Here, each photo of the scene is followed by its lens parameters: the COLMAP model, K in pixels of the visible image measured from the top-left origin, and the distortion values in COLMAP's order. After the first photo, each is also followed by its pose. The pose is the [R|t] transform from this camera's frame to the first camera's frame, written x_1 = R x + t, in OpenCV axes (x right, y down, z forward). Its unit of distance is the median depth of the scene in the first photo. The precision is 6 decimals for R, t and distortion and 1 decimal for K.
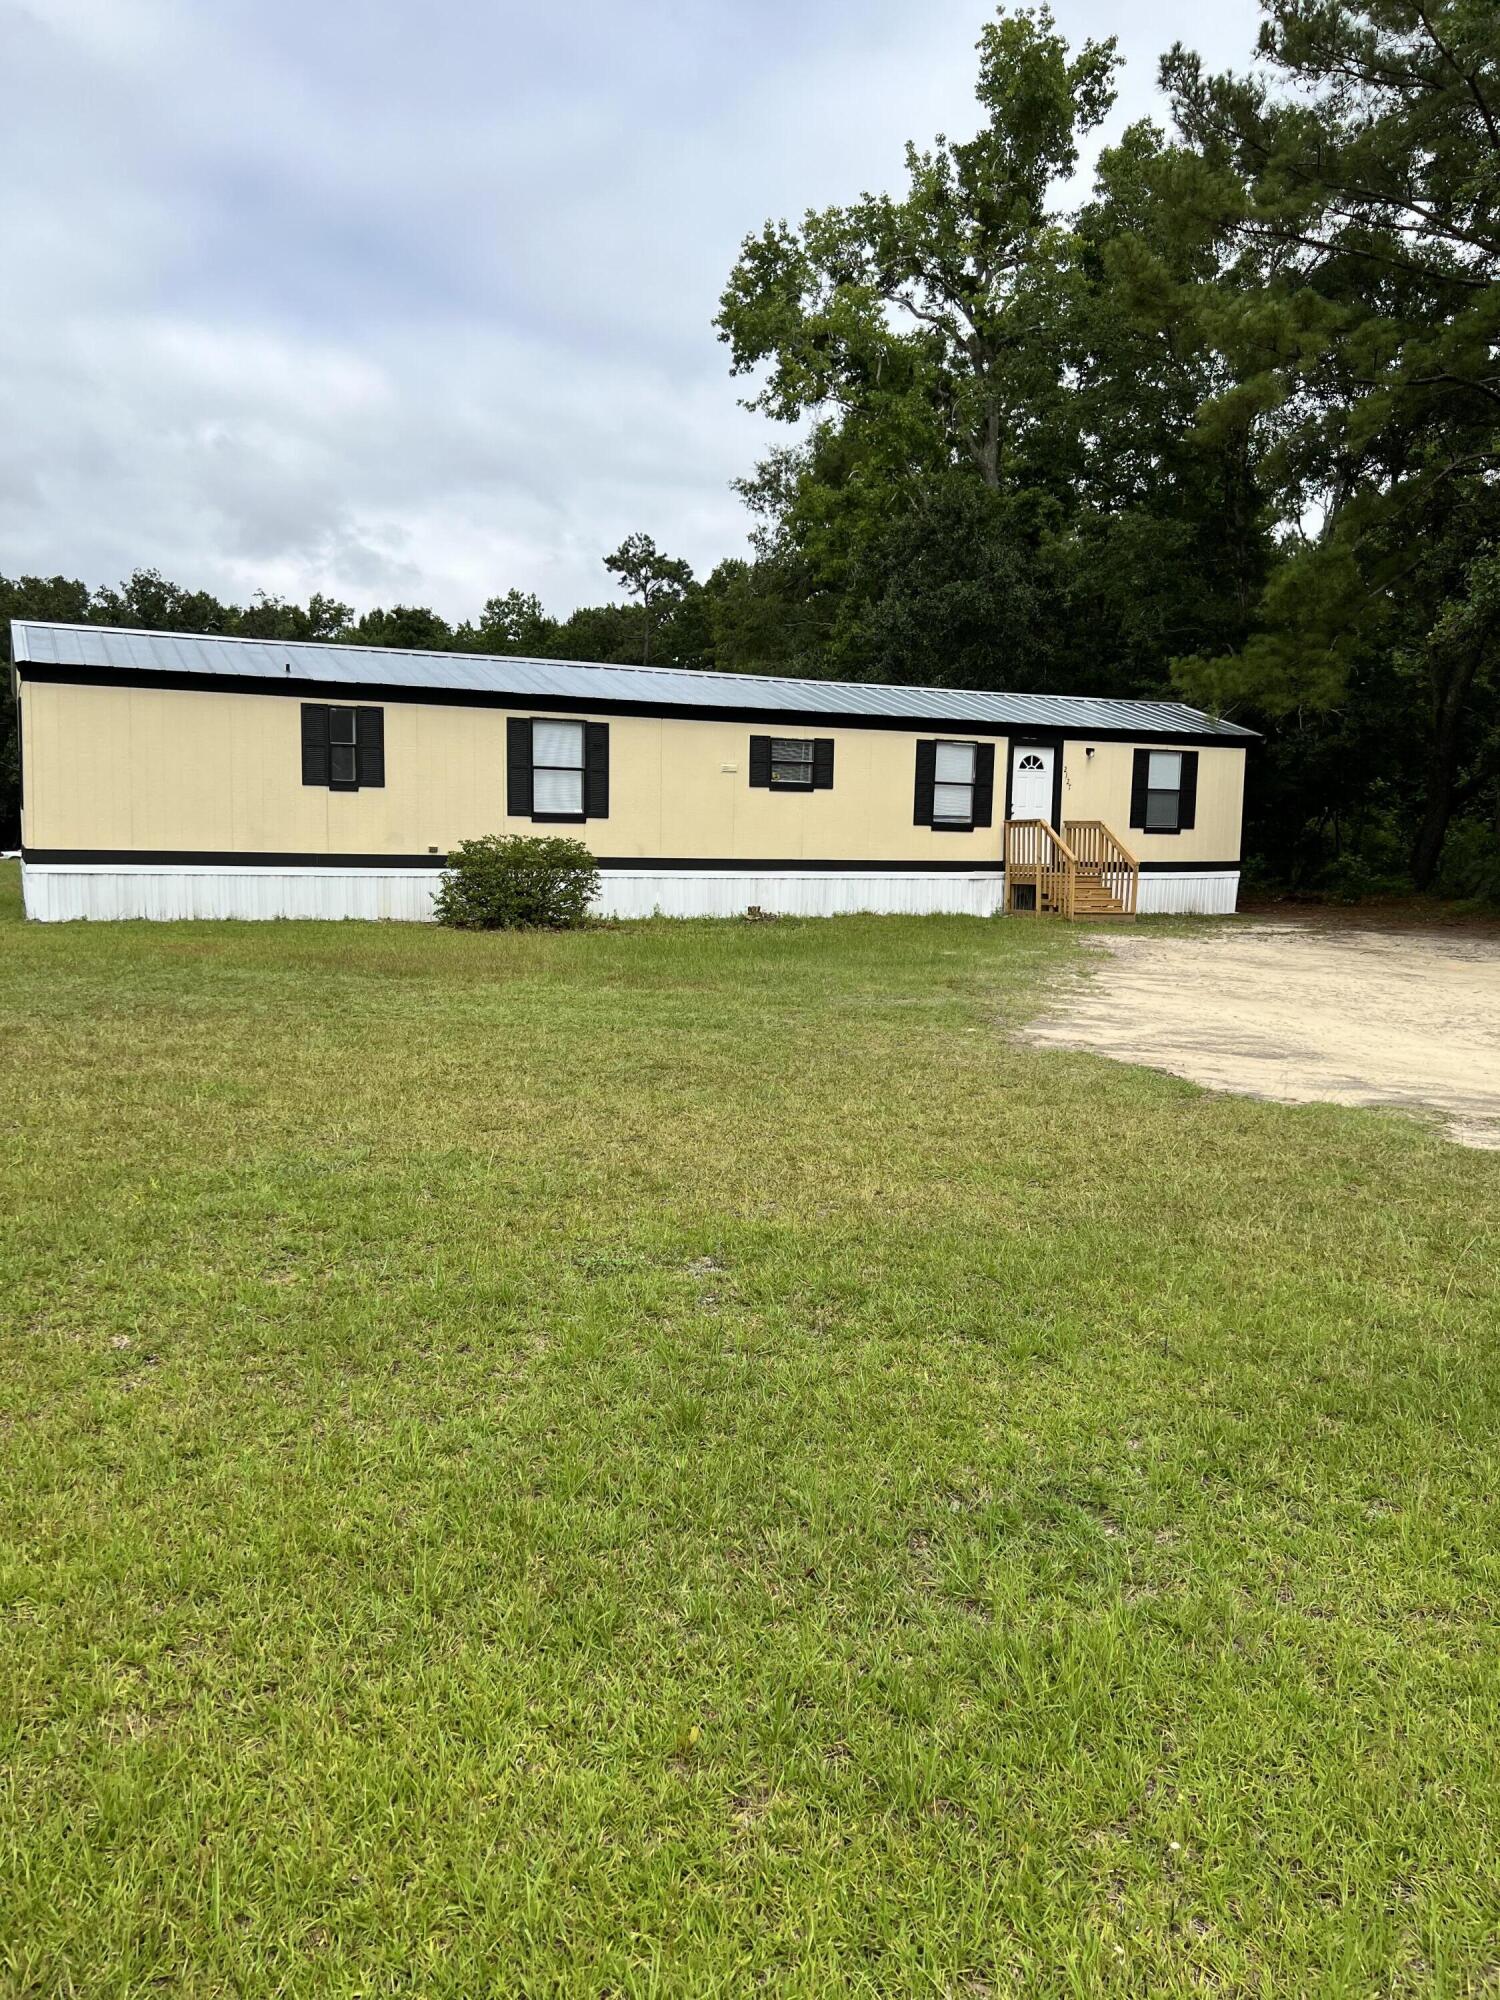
lens RADIAL K [[1497.1, 0, 744.5], [0, 1497.1, 1006.8], [0, 0, 1]] dist [0.055169, -0.065616]
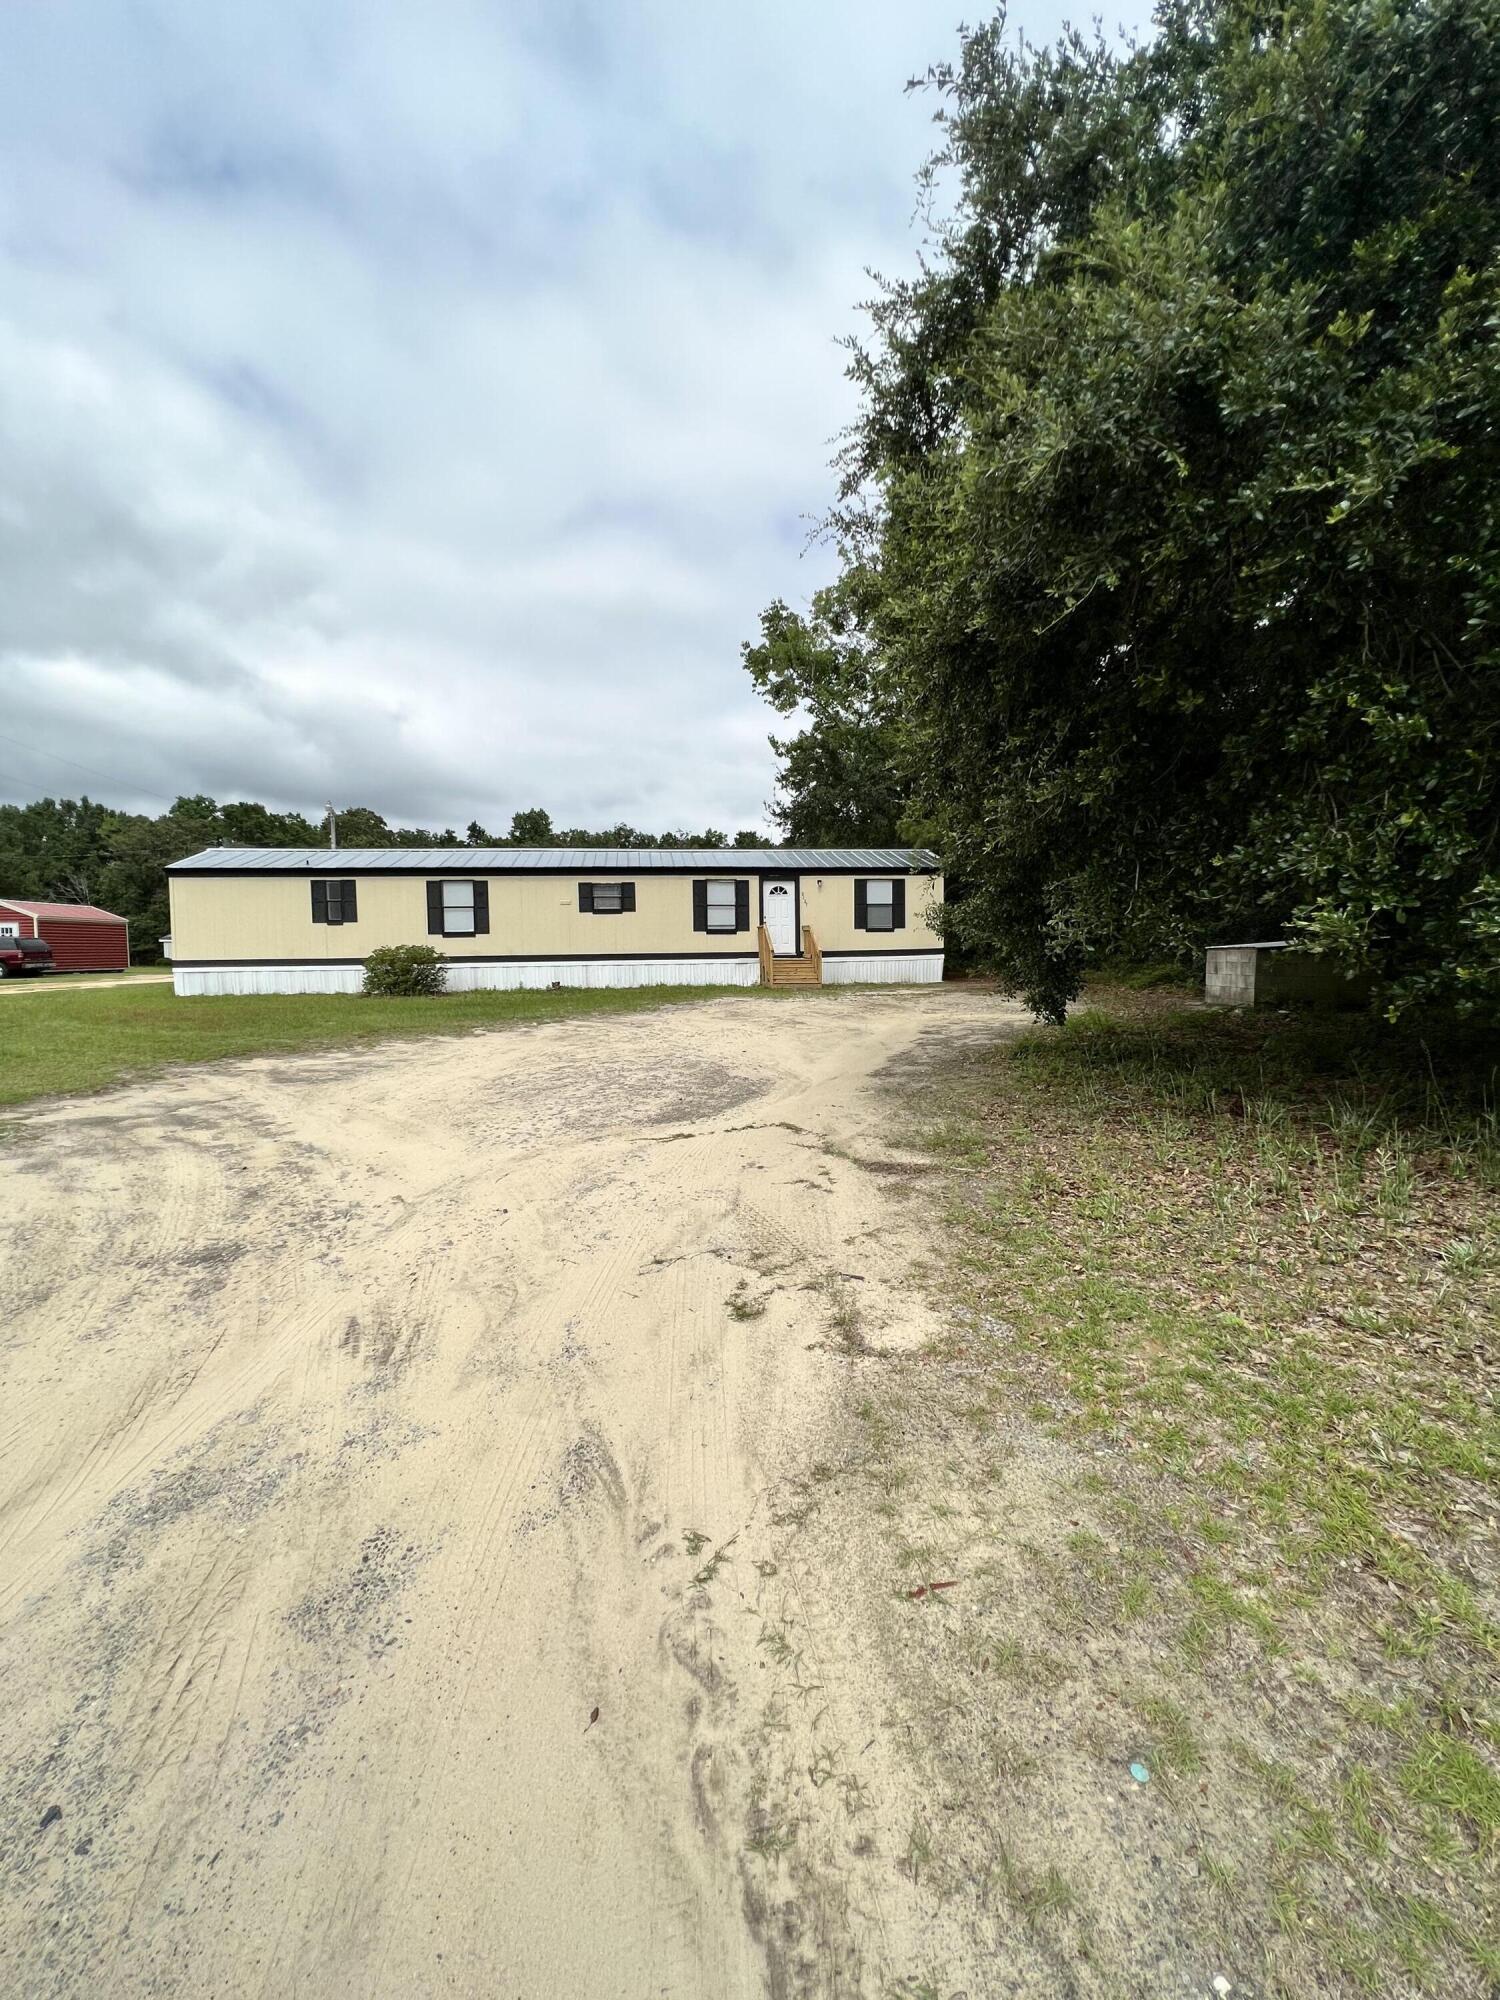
lens RADIAL K [[746.6, 0, 750.0], [0, 746.6, 1000.0], [0, 0, 1]] dist [-0.001551, -0.000067]
pose [[0.945311, -0.003380, -0.326153, 0.421260], [-0.007984, 0.999407, -0.033496, -0.017676], [0.326073, 0.034268, 0.944723, 0.232255]]
